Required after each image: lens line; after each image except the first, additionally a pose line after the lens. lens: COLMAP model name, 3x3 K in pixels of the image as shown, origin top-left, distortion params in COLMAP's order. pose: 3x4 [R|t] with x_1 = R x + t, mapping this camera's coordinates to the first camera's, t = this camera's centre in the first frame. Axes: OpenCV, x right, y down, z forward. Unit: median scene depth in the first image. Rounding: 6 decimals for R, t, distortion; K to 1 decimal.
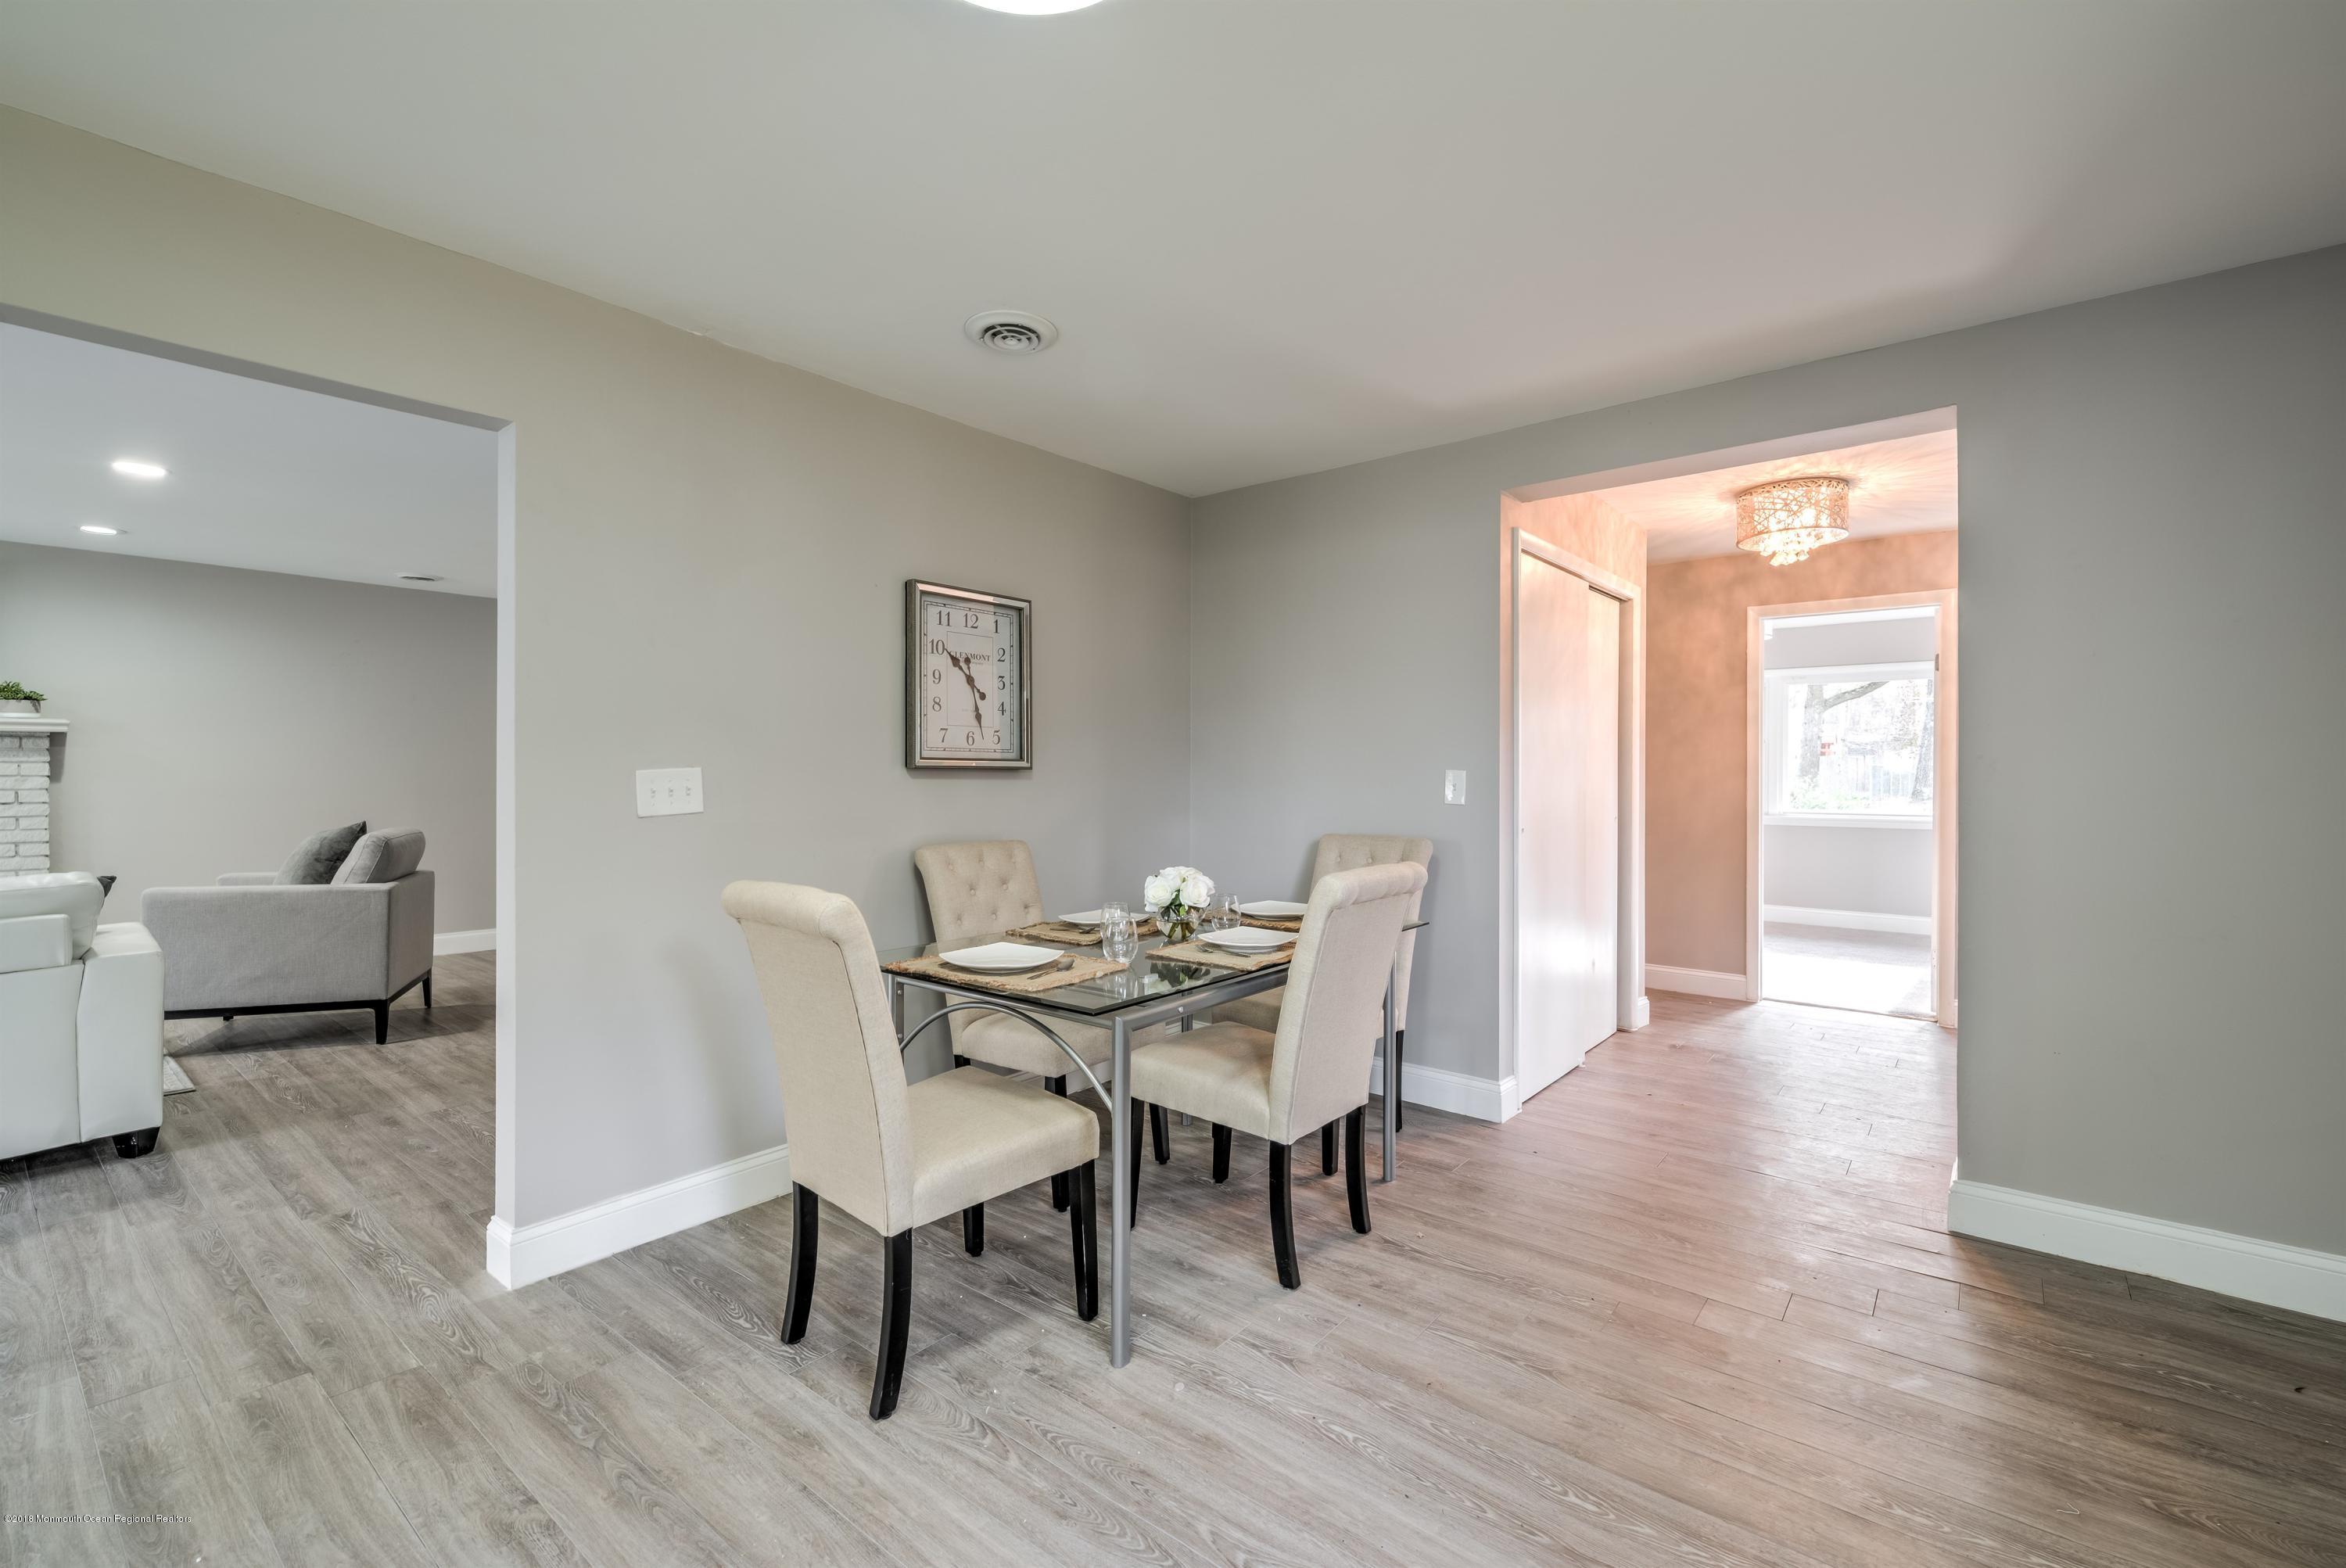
lens RADIAL K [[1006.9, 0, 1176.1], [0, 1006.9, 768.4], [0, 0, 1]] dist [0.014355, -0.008359]
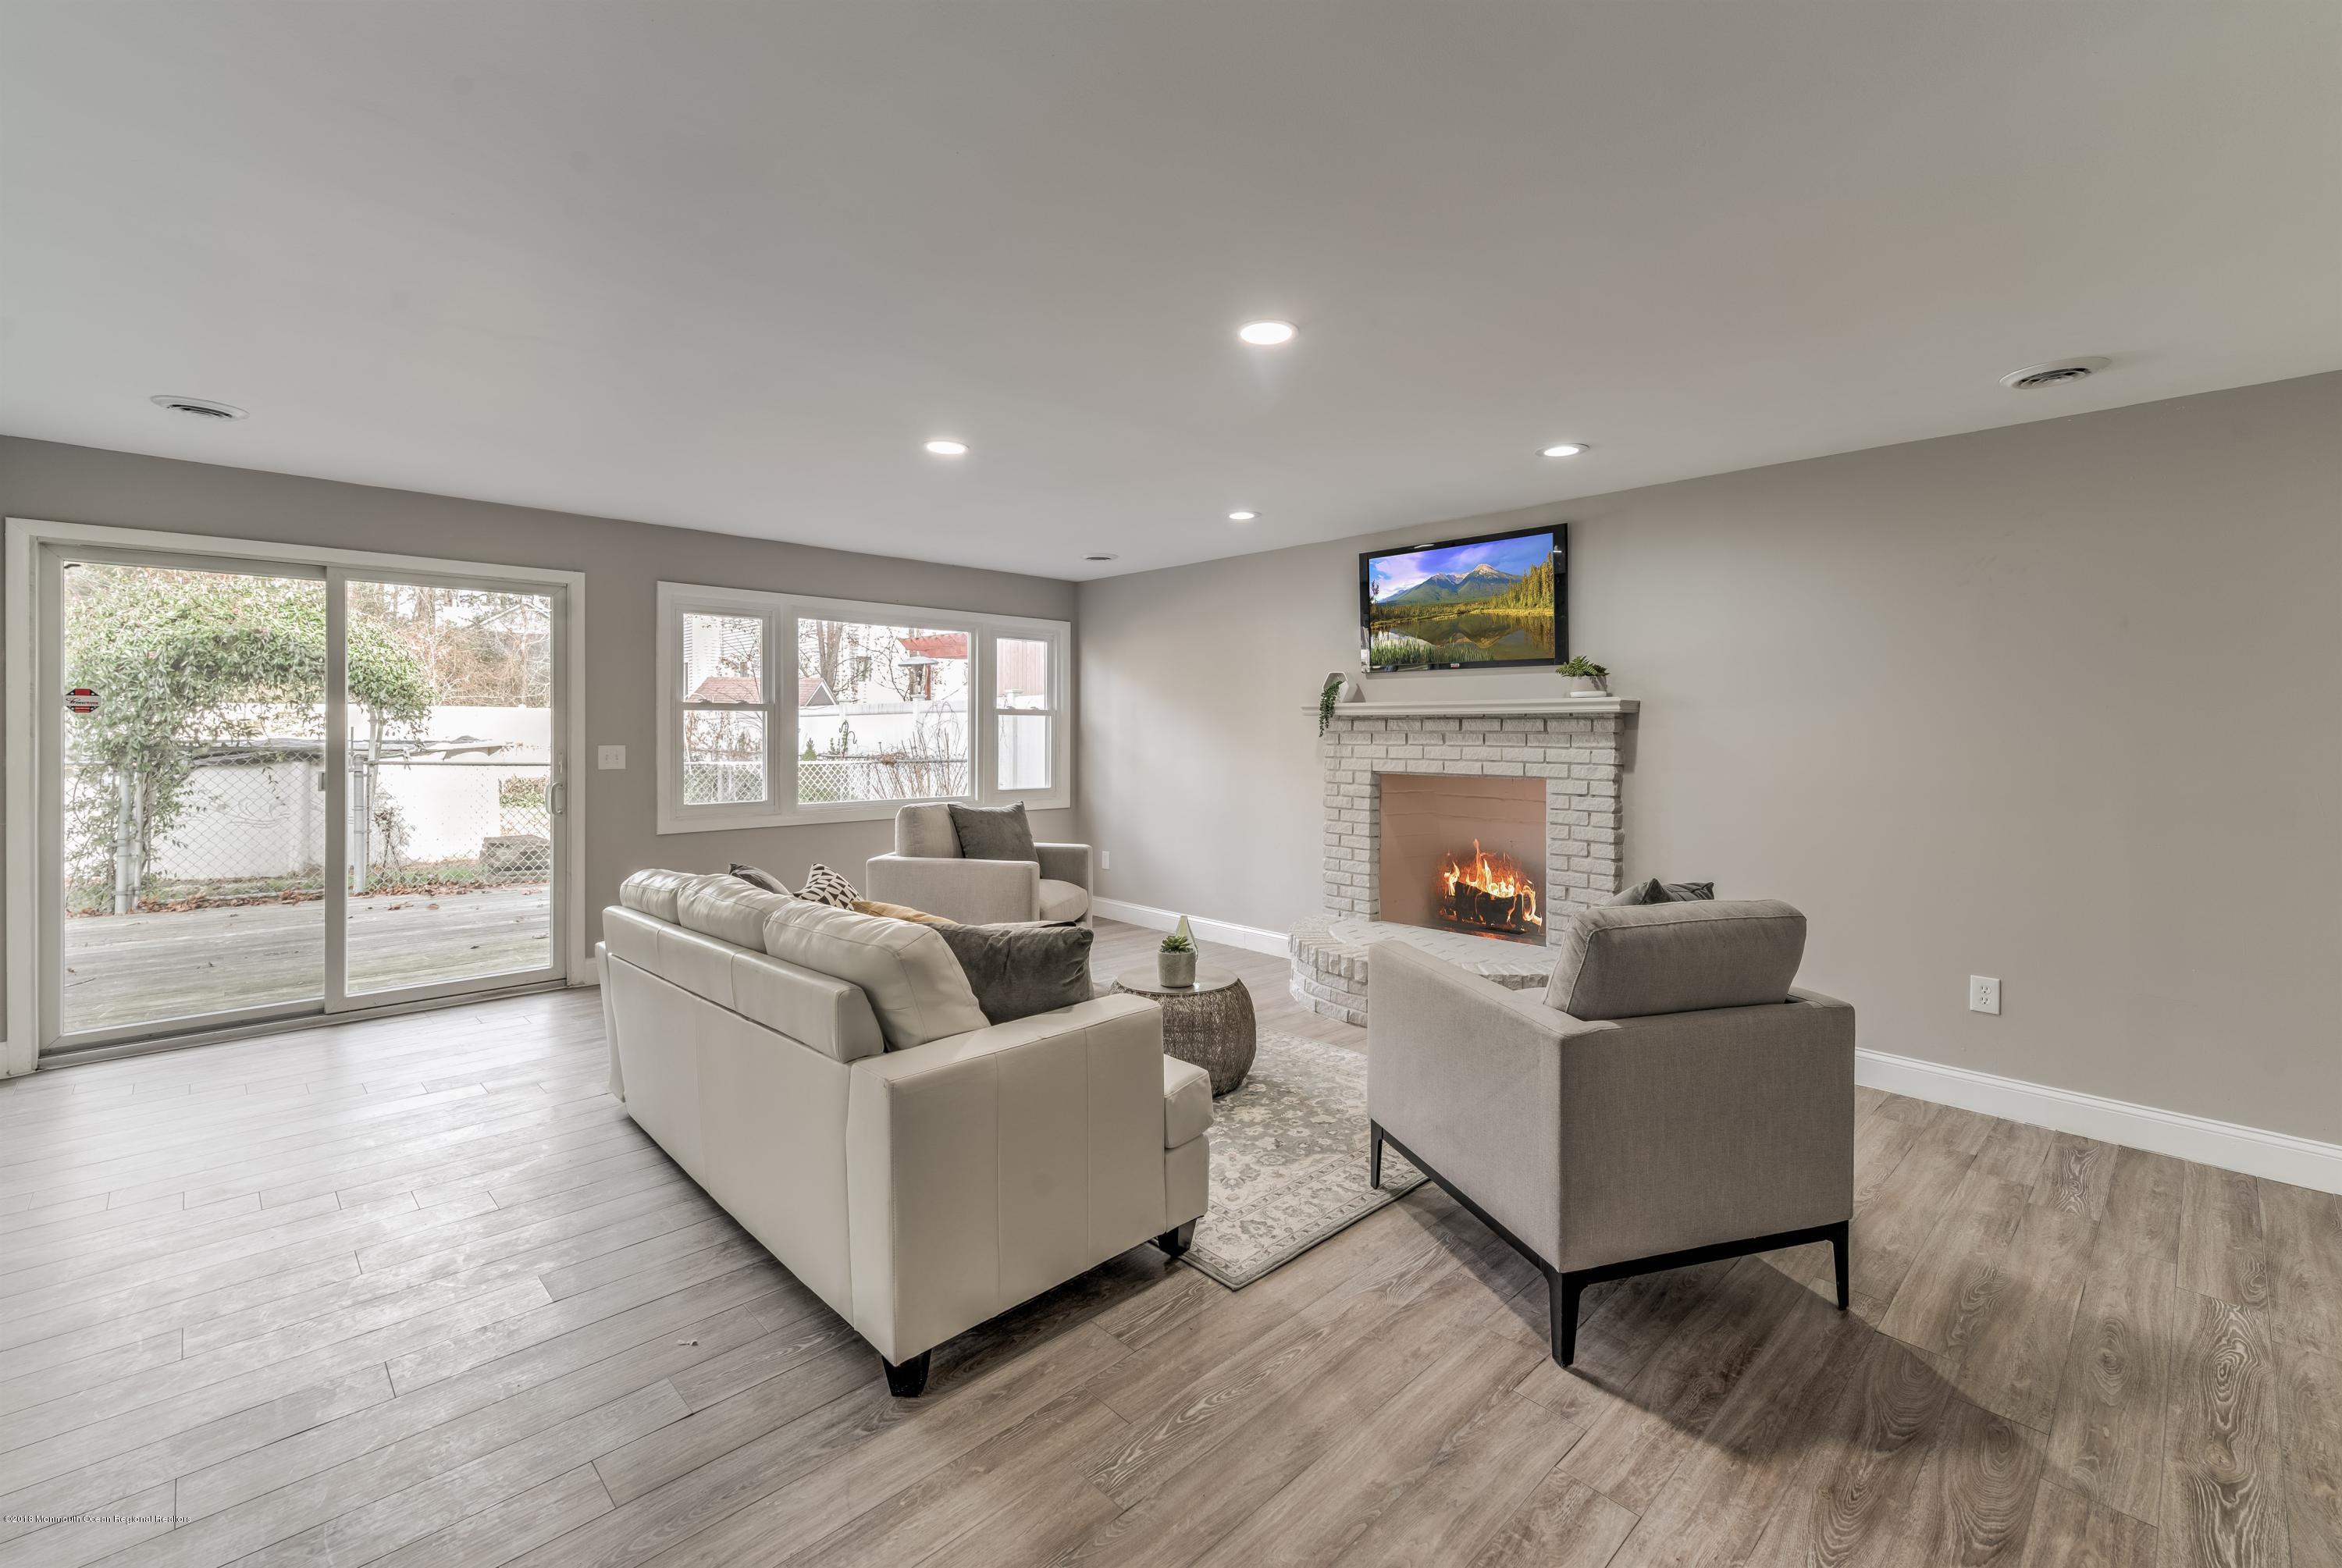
lens RADIAL K [[1009.9, 0, 1174.1], [0, 1009.9, 691.7], [0, 0, 1]] dist [0.007590, -0.000112]
pose [[-0.113193, -0.045093, -0.992549, -0.402270], [-0.008134, 0.998978, -0.044457, -0.020843], [0.993540, 0.003041, -0.113444, 1.213070]]
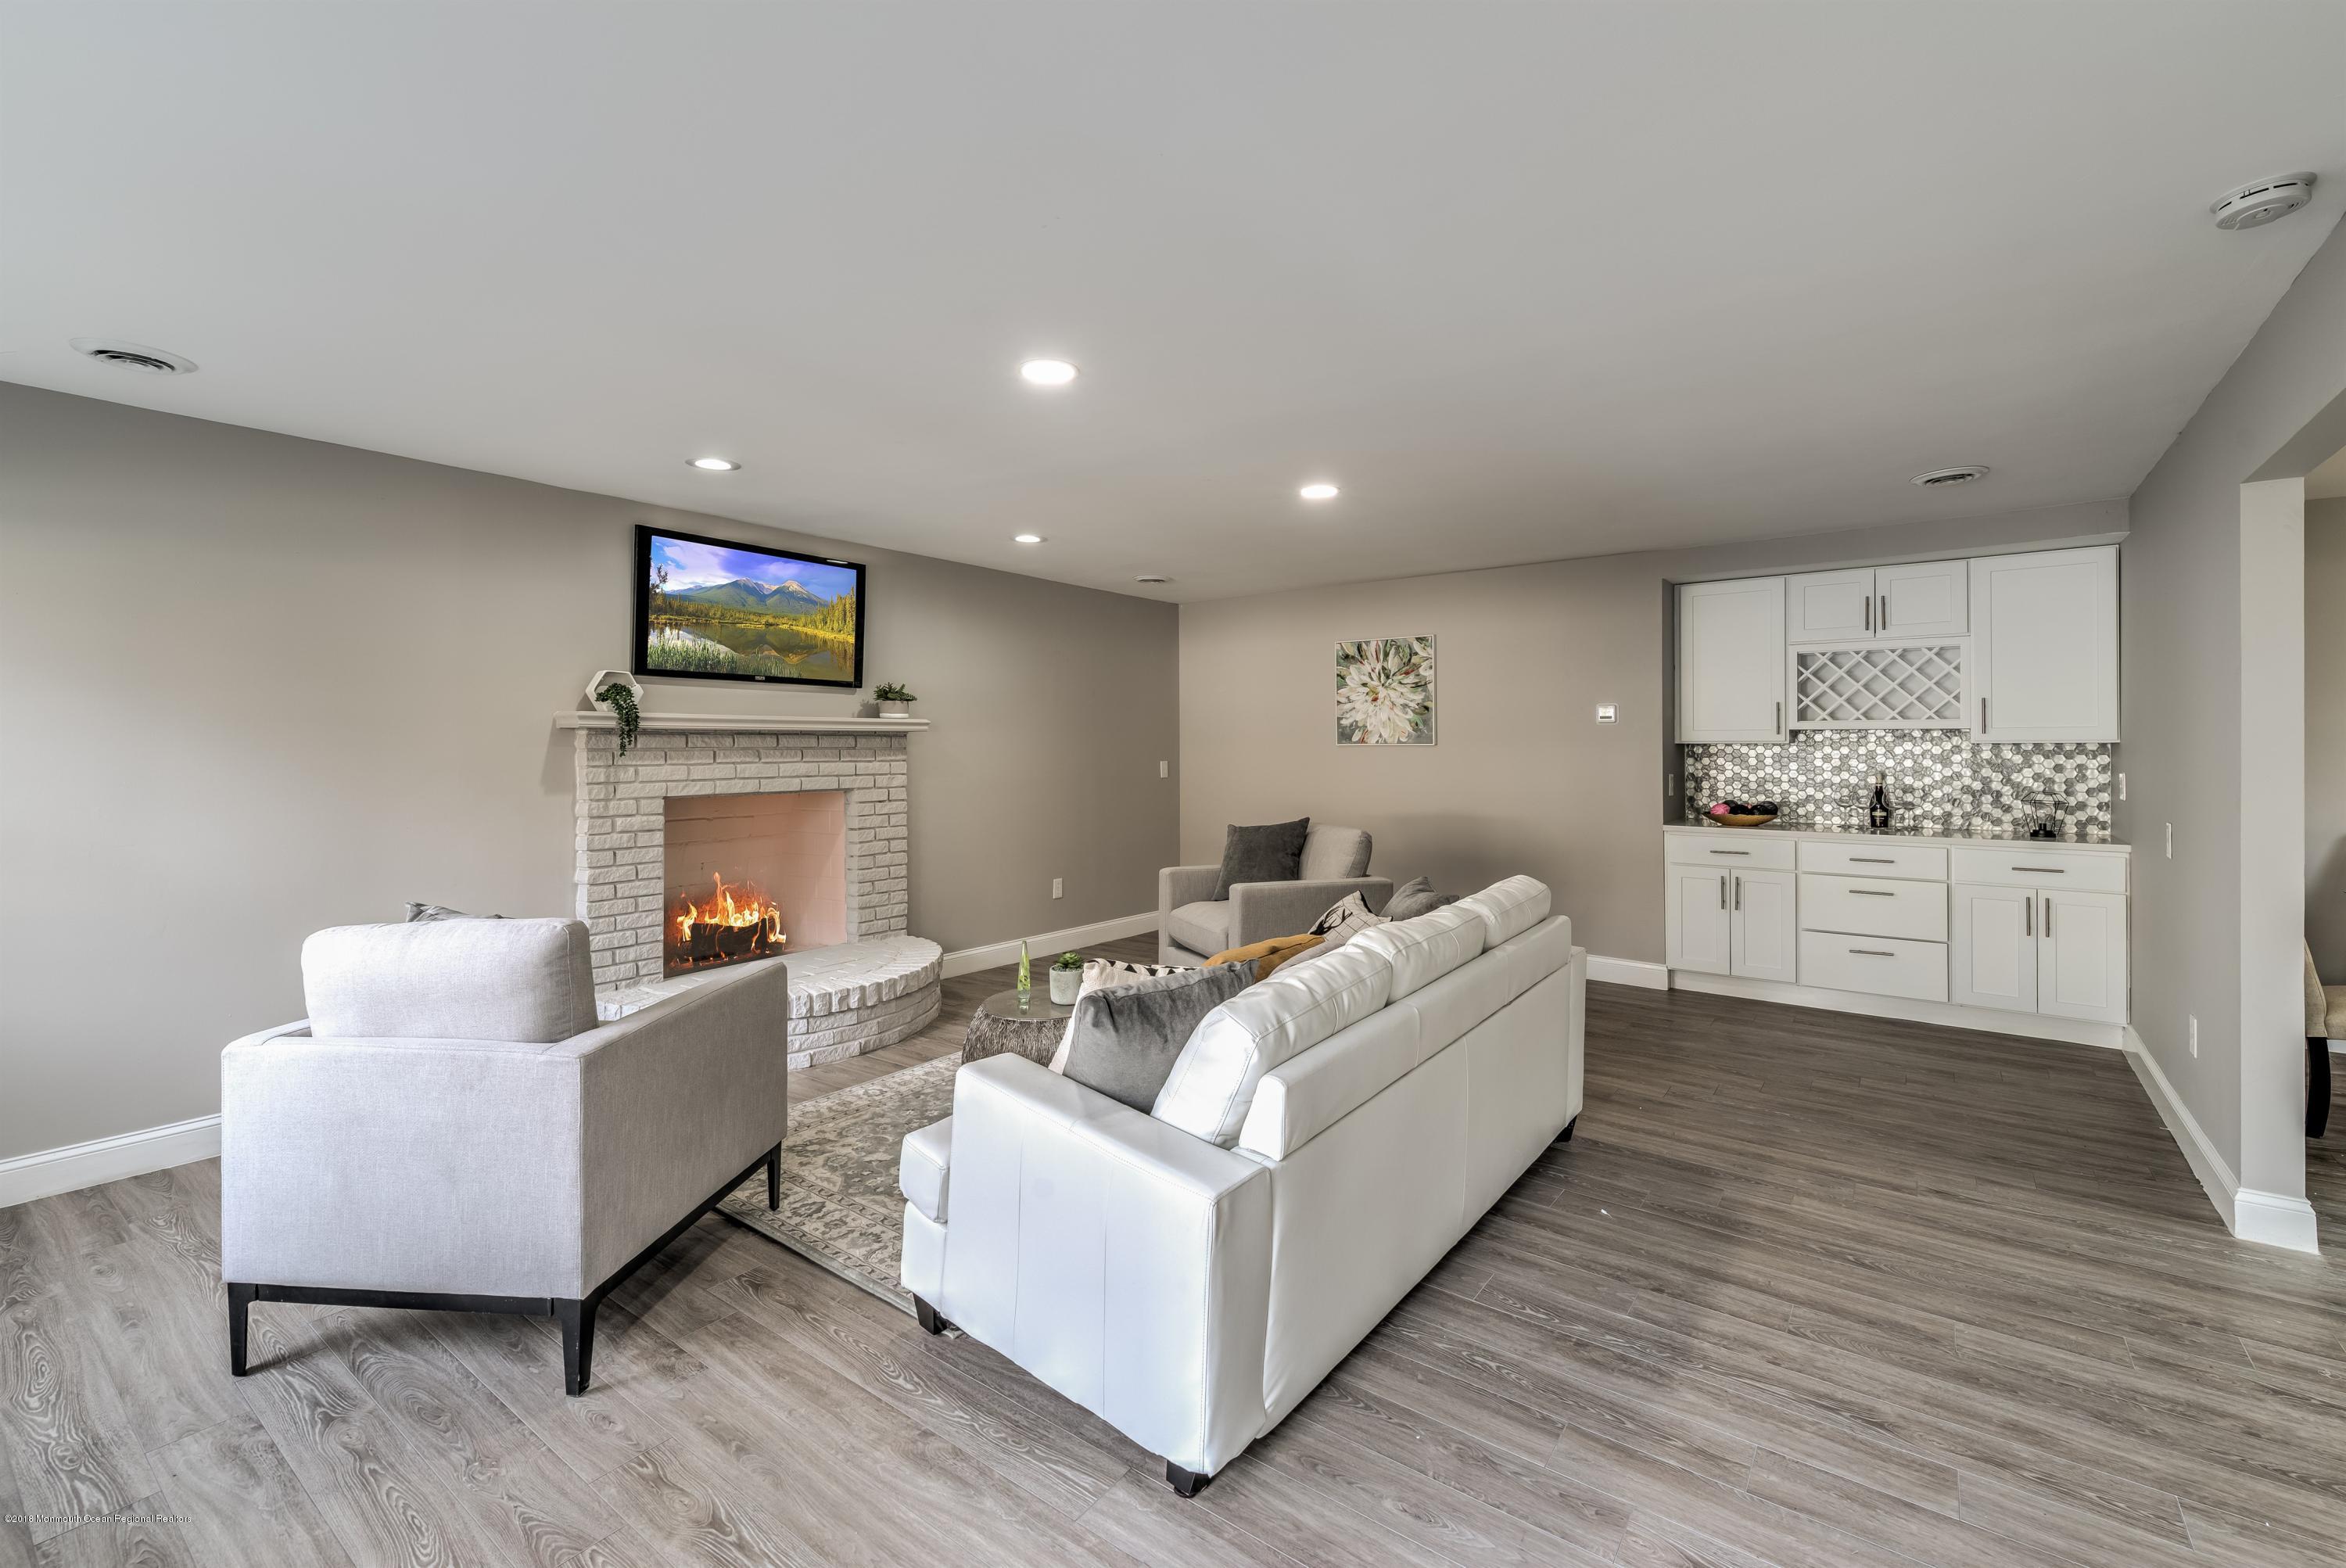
lens RADIAL K [[993.0, 0, 1176.2], [0, 993.0, 744.8], [0, 0, 1]] dist [0.022794, -0.008167]
pose [[0.998986, -0.001915, 0.044992, -1.462480], [0.001885, 0.999998, 0.000712, -0.036857], [-0.044993, -0.000627, 0.998987, -0.040007]]
